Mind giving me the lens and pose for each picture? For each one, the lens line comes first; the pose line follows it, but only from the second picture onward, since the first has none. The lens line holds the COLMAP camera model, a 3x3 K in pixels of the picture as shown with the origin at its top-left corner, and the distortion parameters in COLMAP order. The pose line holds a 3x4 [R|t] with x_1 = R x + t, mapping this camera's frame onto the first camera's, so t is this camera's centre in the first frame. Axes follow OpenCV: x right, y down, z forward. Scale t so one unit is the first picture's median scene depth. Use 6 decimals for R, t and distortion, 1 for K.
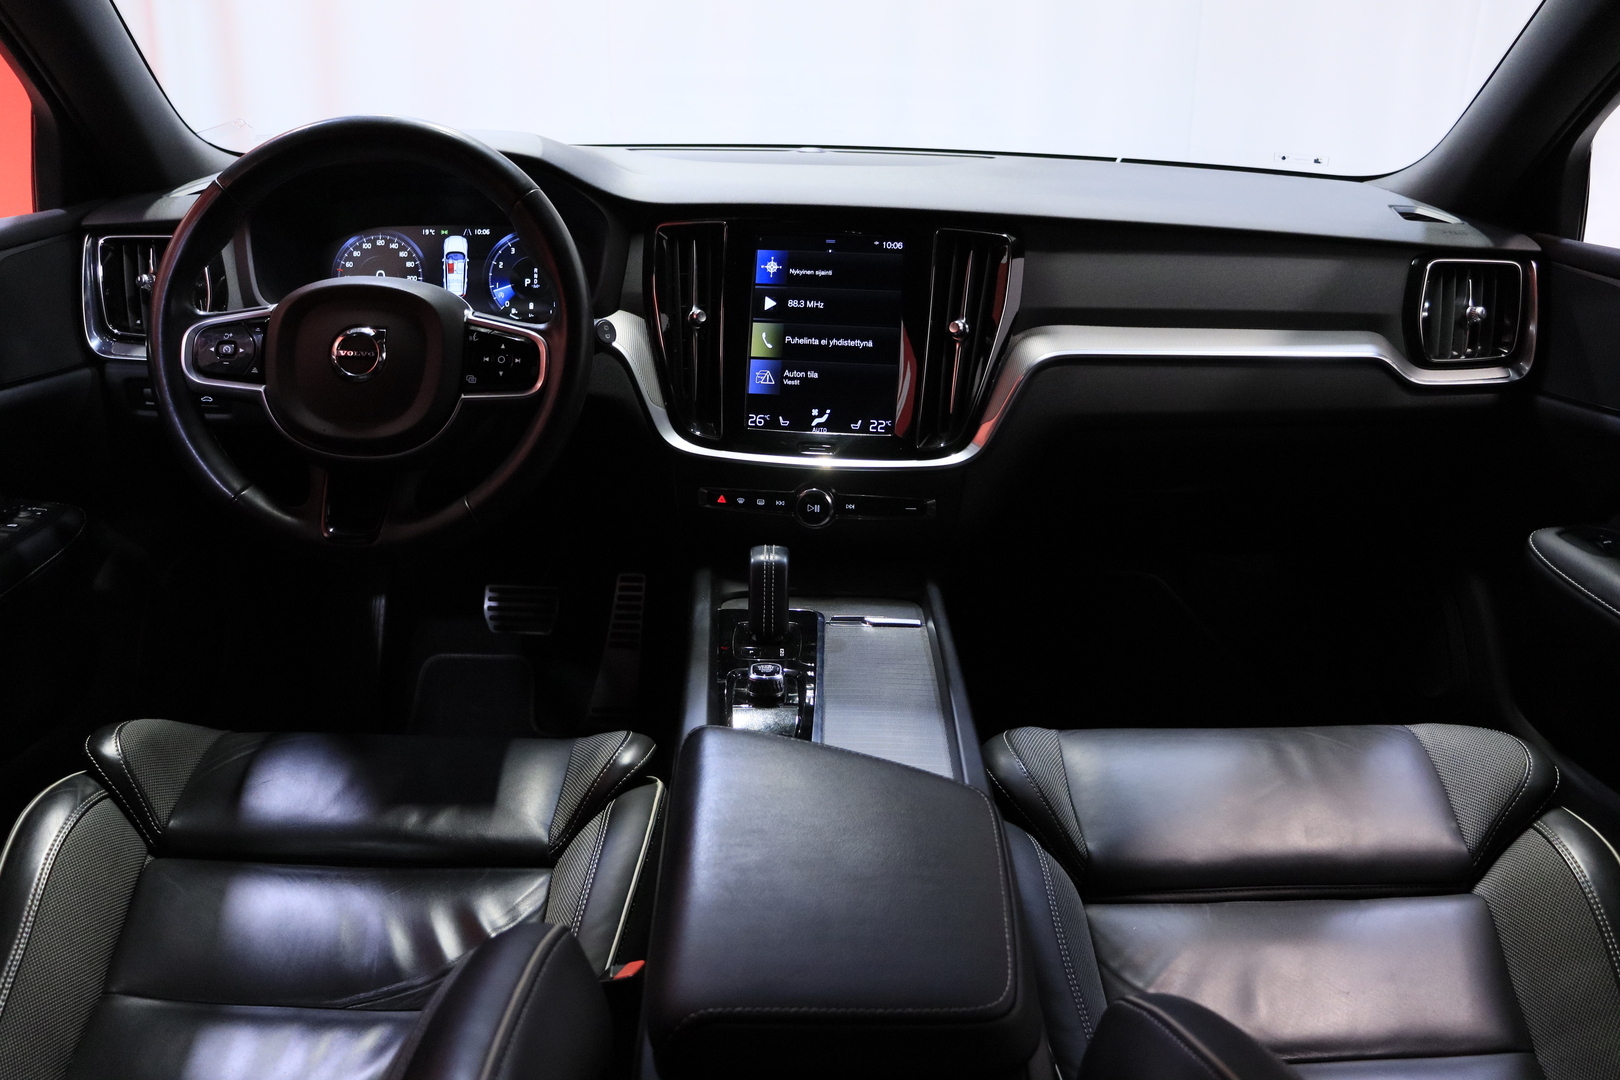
lens RADIAL K [[1343.9, 0, 778.0], [0, 1343.9, 551.7], [0, 0, 1]] dist [-0.137429, 0.100469]
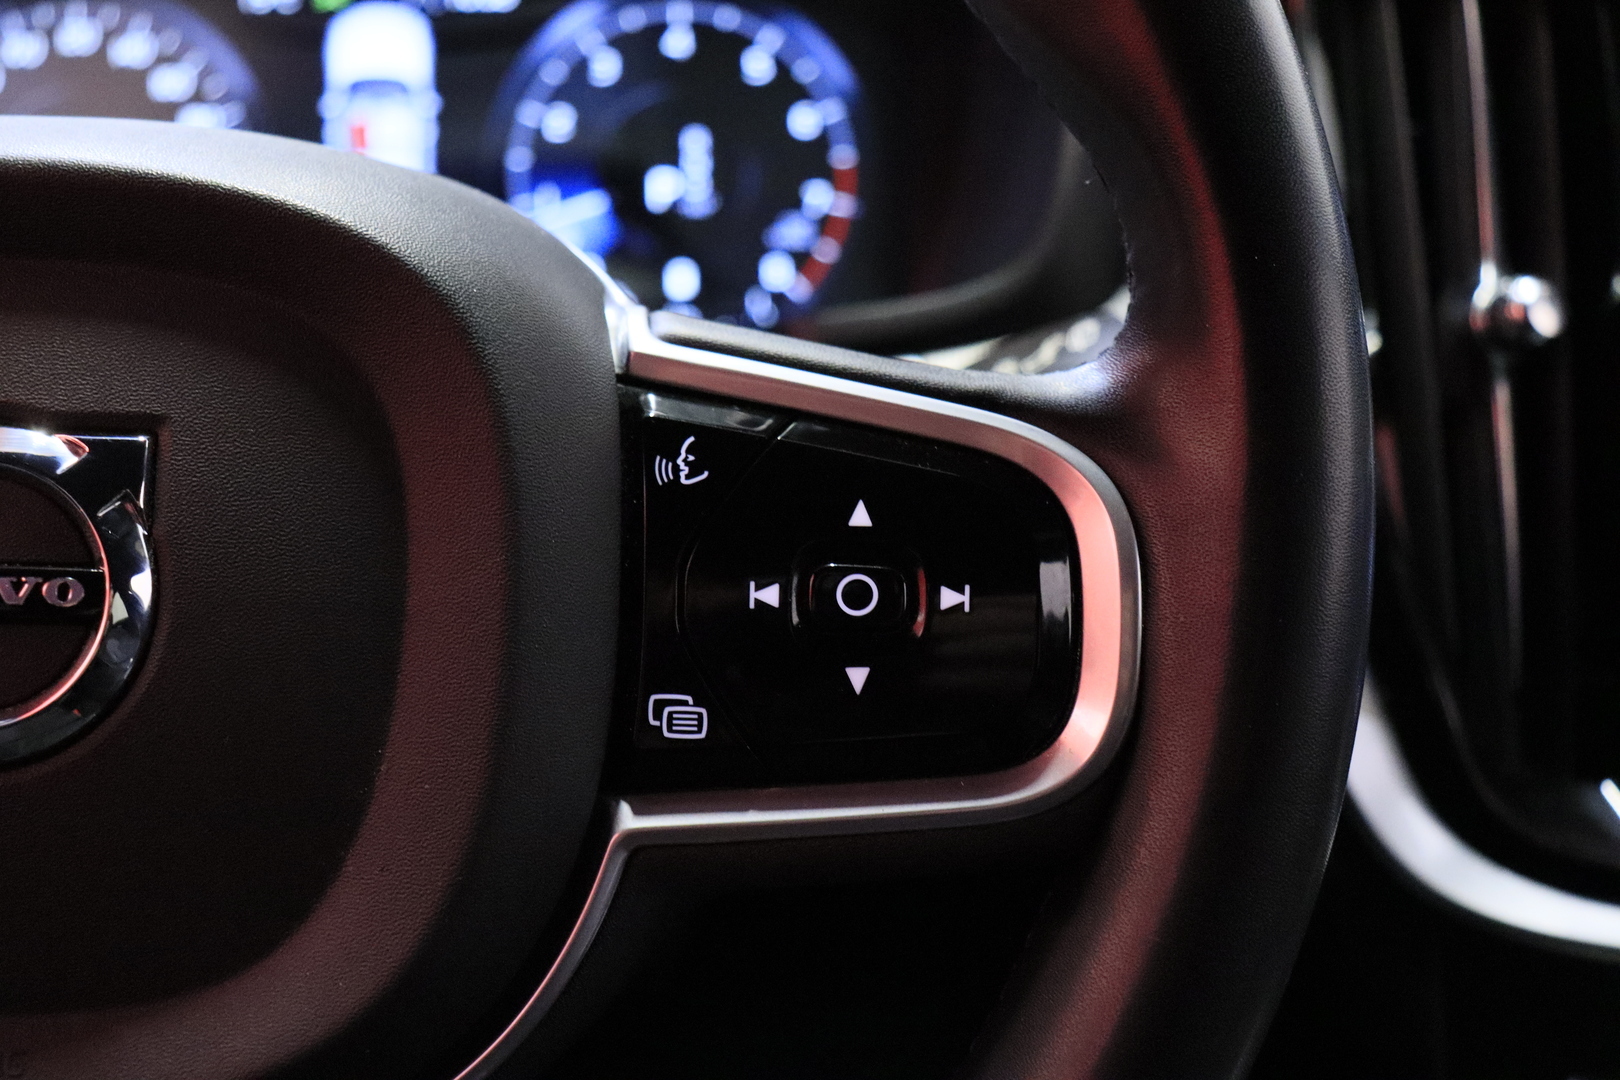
lens RADIAL K [[2434.6, 0, 799.2], [0, 2434.6, 536.1], [0, 0, 1]] dist [0.096039, 0.000000]
pose [[0.999662, -0.025804, 0.003293, -0.184155], [0.025980, 0.996790, -0.075729, -0.109778], [-0.001328, 0.075788, 0.997123, 0.592221]]
